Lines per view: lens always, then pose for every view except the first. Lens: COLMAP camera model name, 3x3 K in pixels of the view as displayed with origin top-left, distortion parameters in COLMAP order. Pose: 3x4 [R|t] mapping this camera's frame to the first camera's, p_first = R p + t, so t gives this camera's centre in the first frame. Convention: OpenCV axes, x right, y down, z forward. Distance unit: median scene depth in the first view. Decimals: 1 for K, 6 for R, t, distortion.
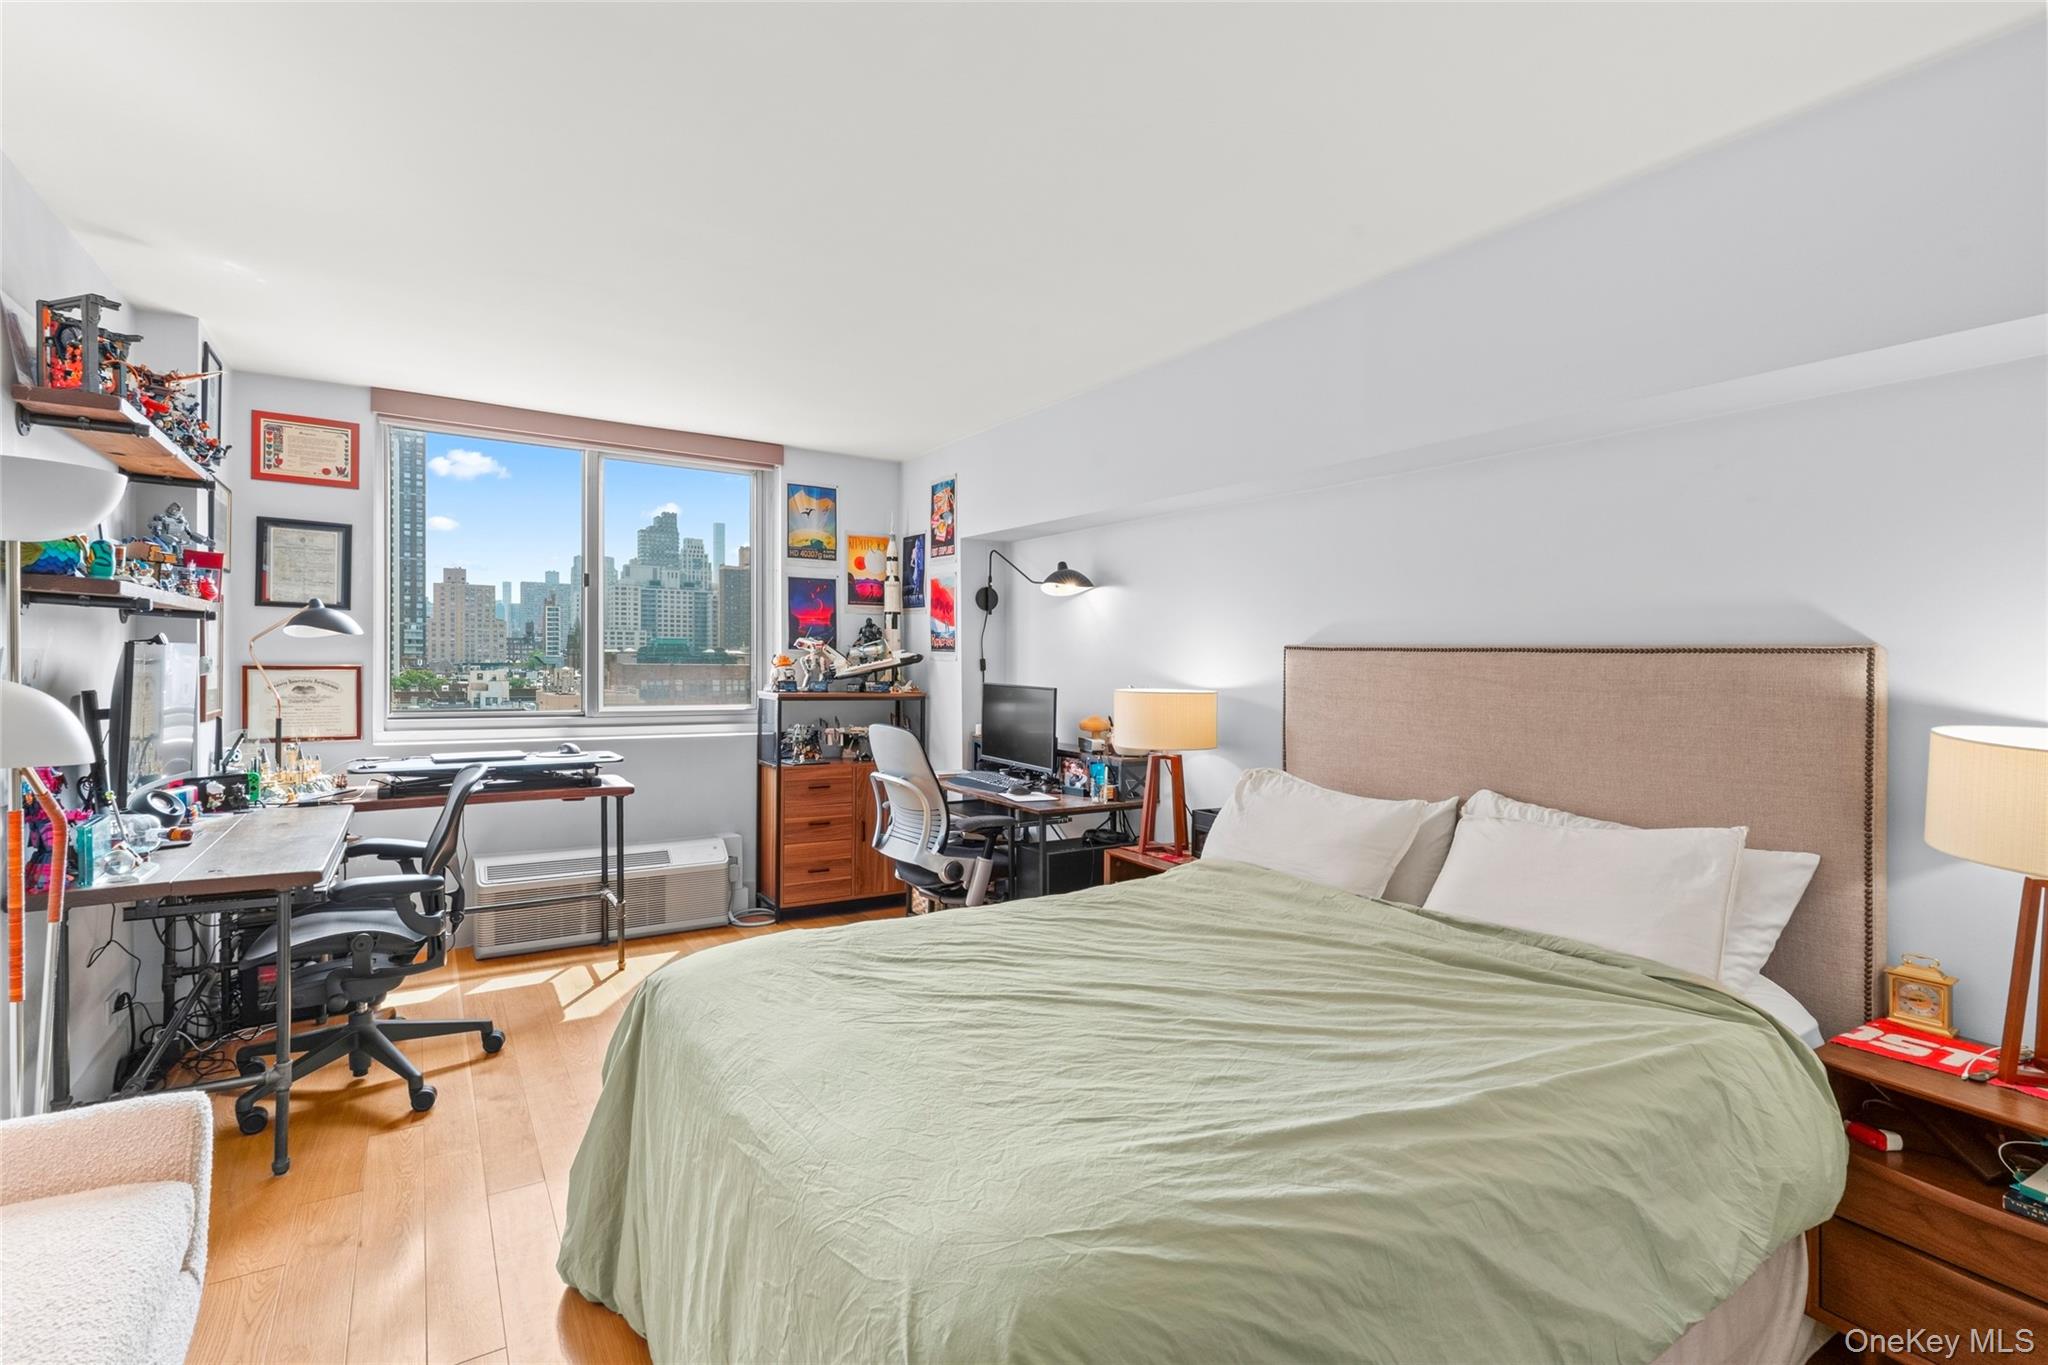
lens RADIAL K [[957.9, 0, 1011.5], [0, 957.9, 654.3], [0, 0, 1]] dist [0.000999, 0.000282]
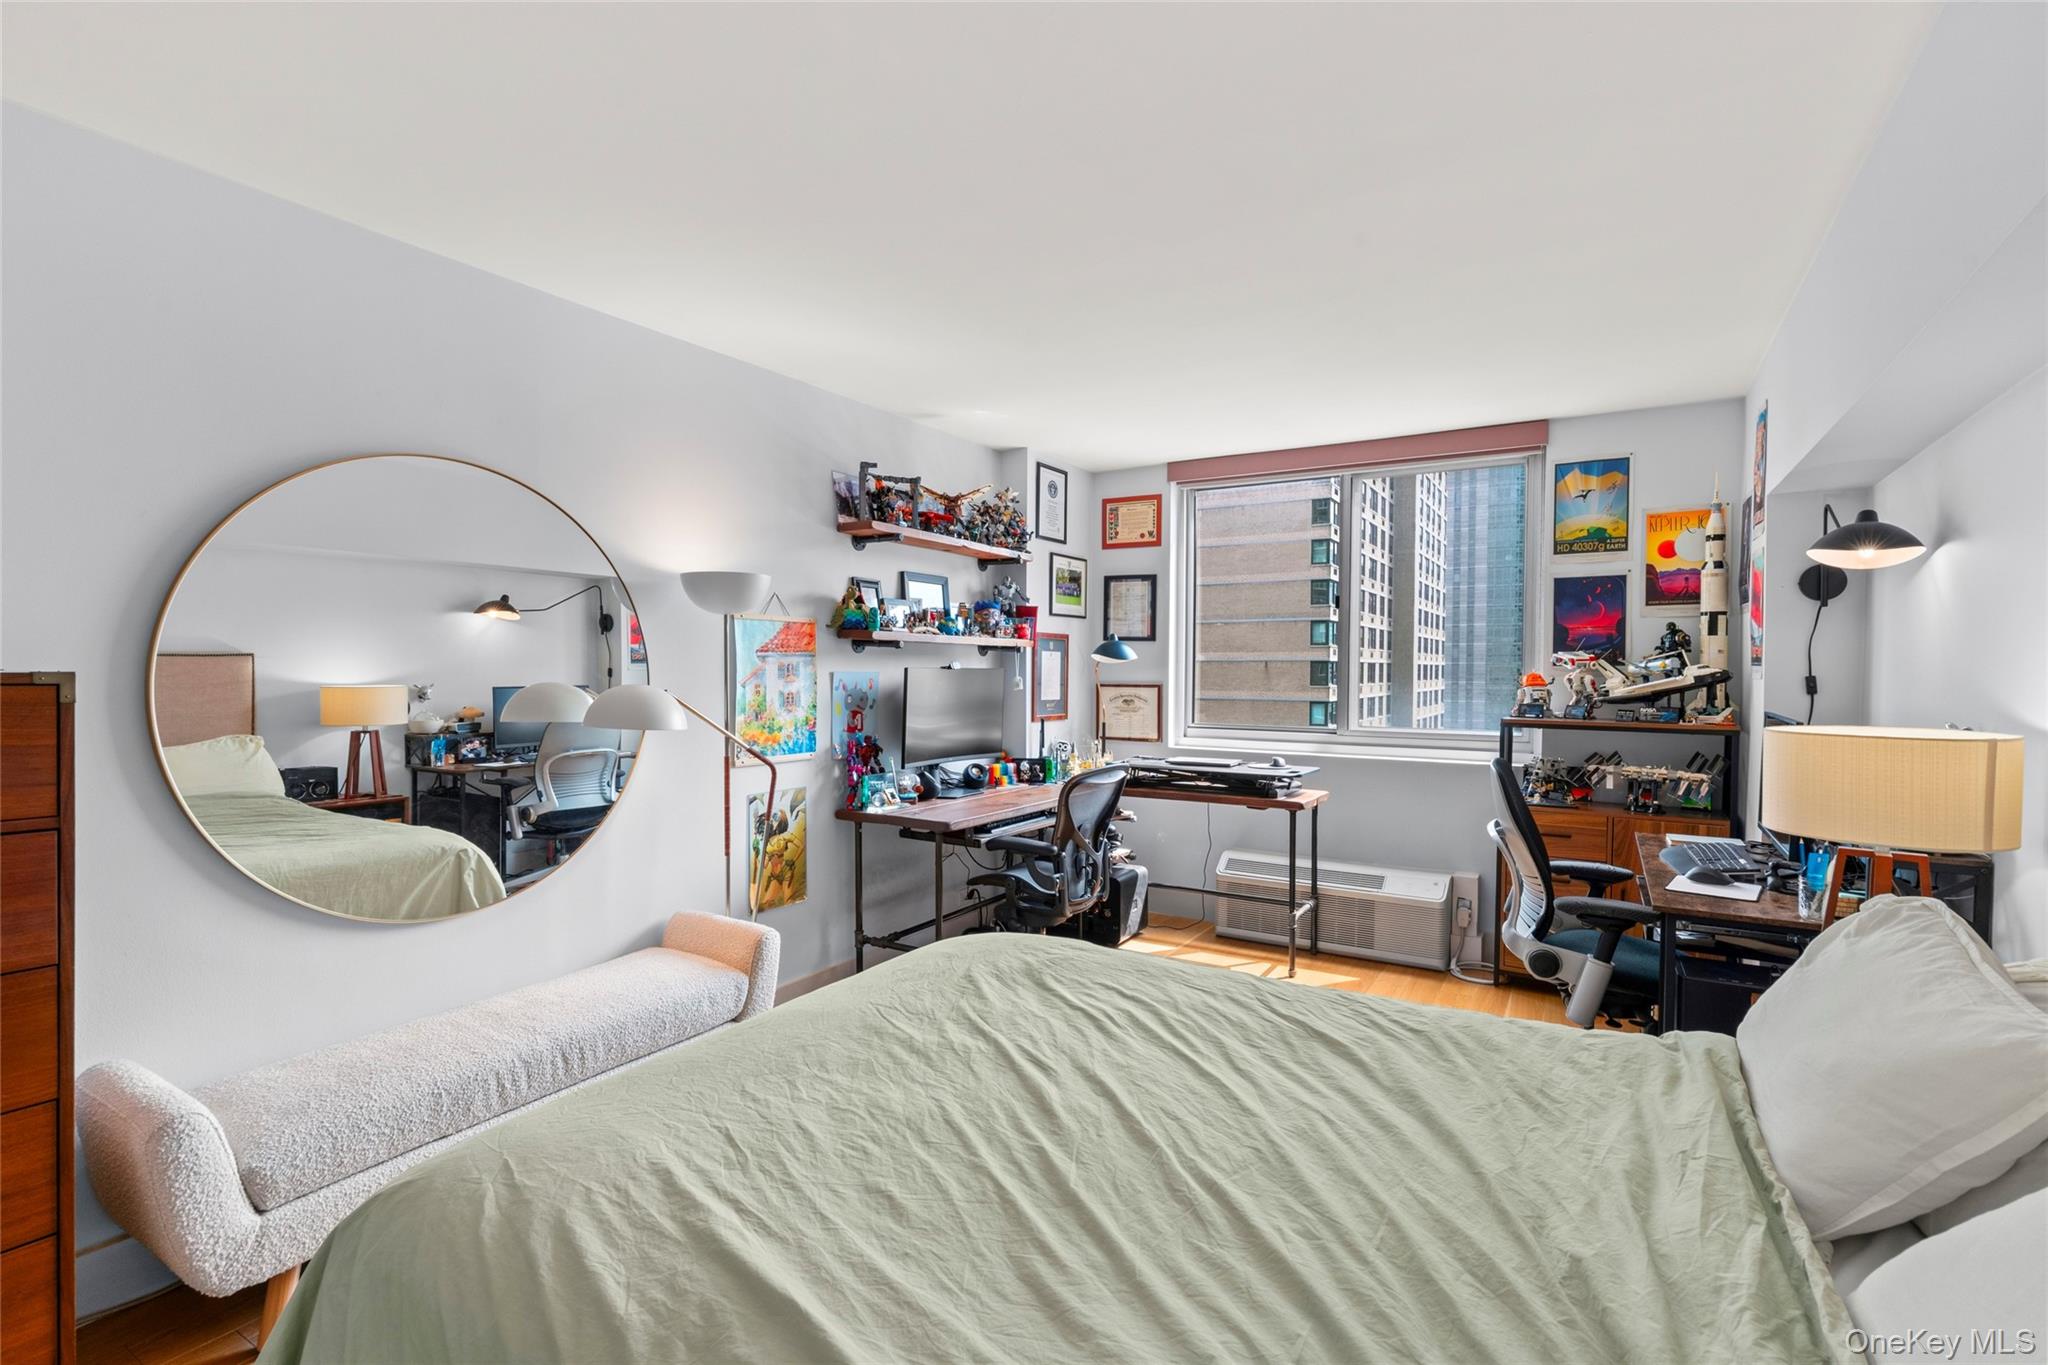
lens RADIAL K [[926.6, 0, 1004.6], [0, 926.6, 698.3], [0, 0, 1]] dist [-0.000791, 0.000202]
pose [[0.437114, 0.014632, -0.899287, 0.390158], [0.005119, 0.999811, 0.018755, 0.007118], [0.899392, -0.012801, 0.436956, 0.314336]]
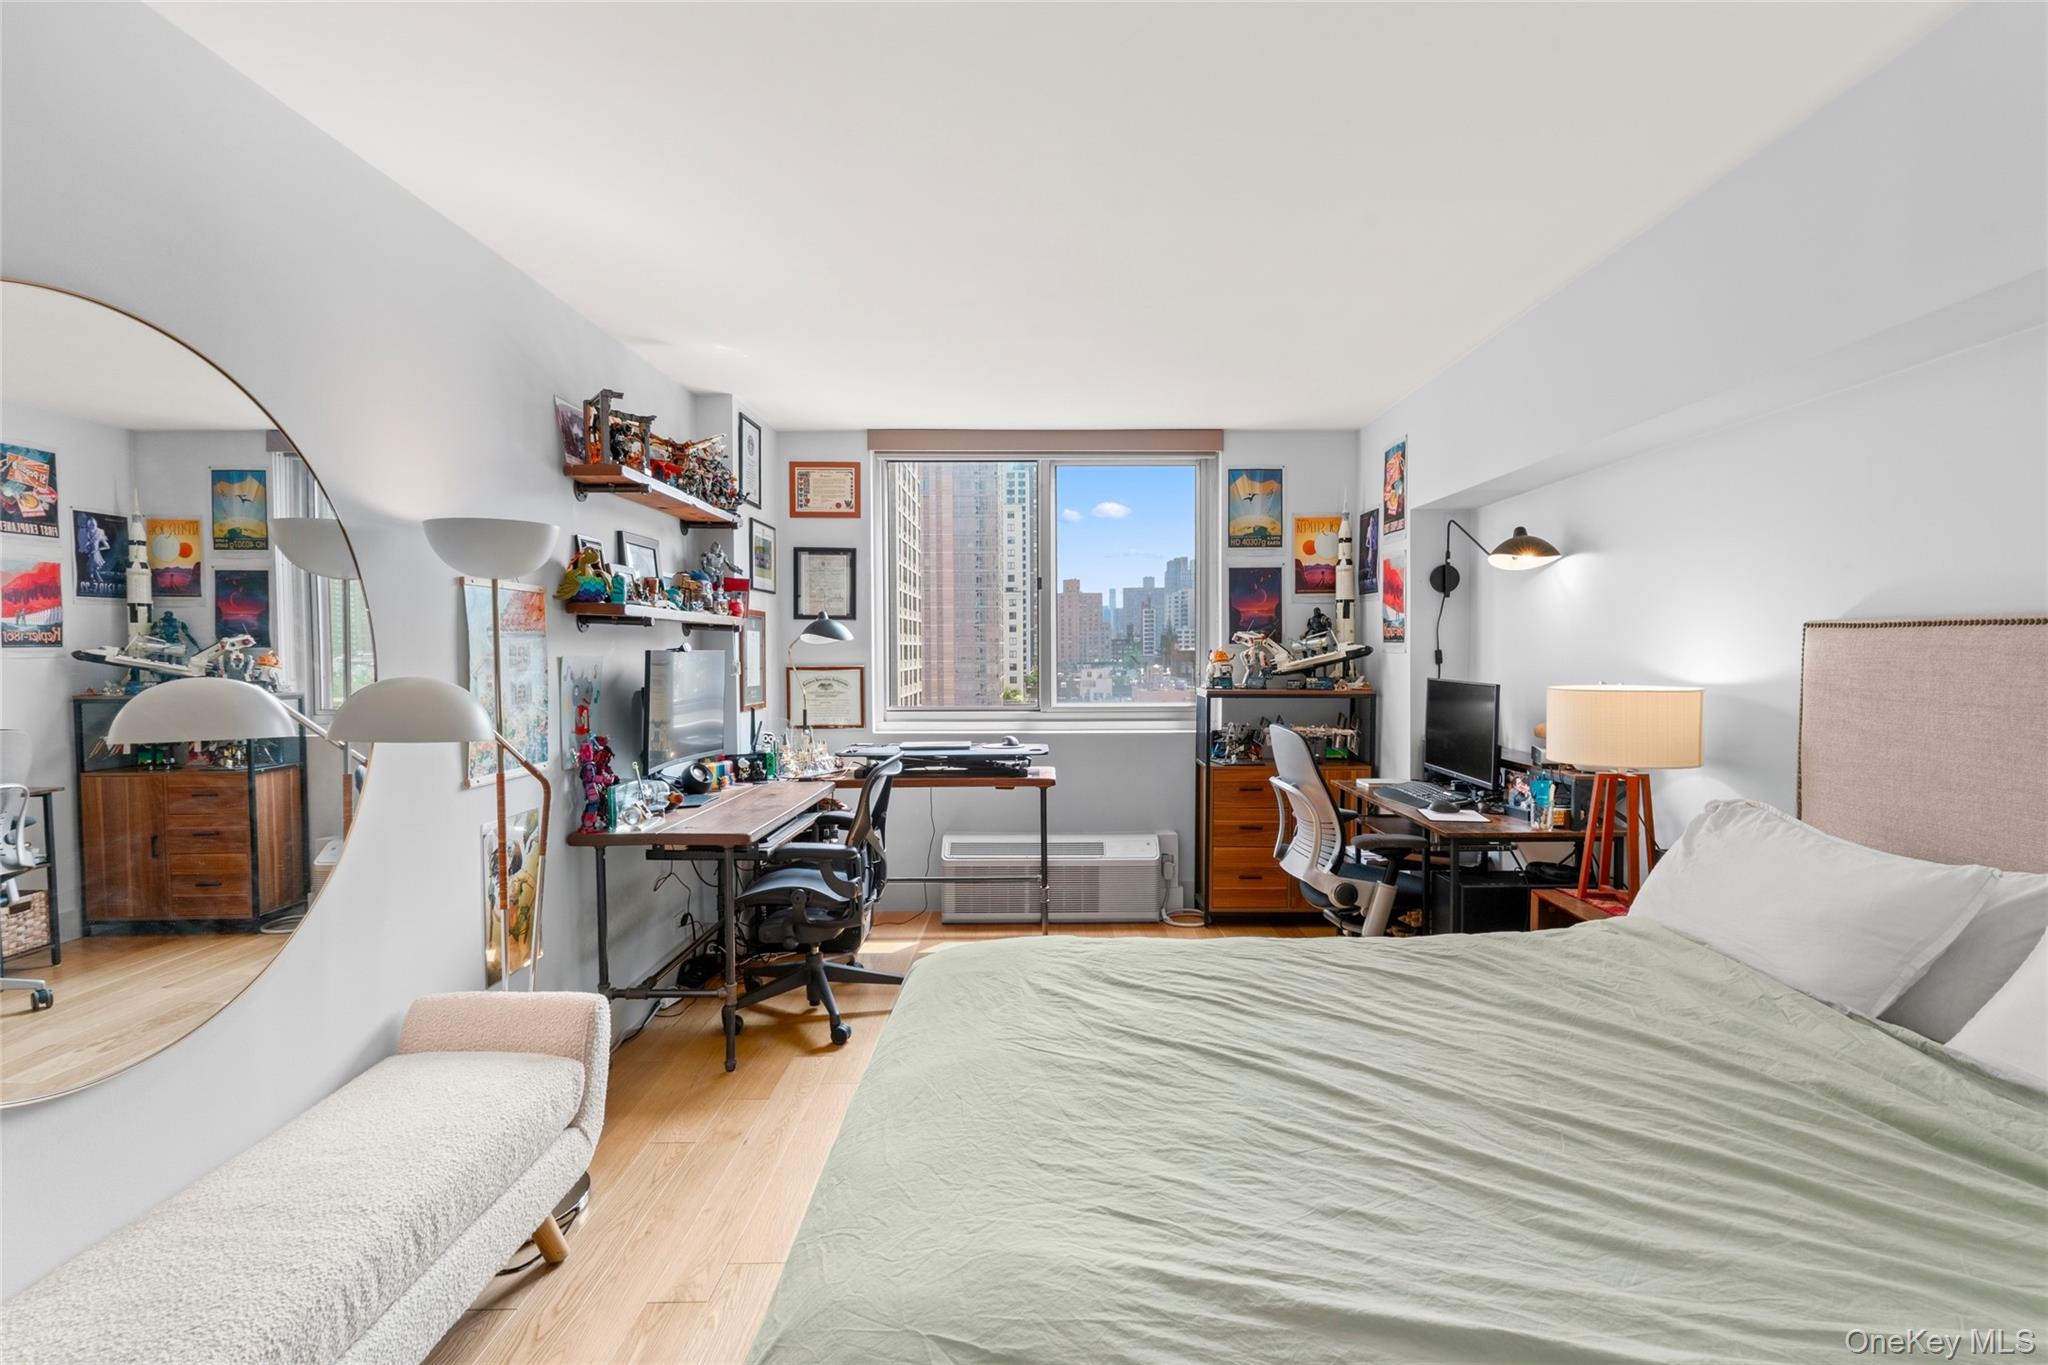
lens RADIAL K [[973.0, 0, 1031.8], [0, 973.0, 688.9], [0, 0, 1]] dist [0.001834, 0.000493]
pose [[0.843807, 0.001477, -0.536644, 0.169694], [0.019835, 0.999227, 0.033939, 0.003629], [0.536280, -0.039282, 0.843126, 0.104095]]
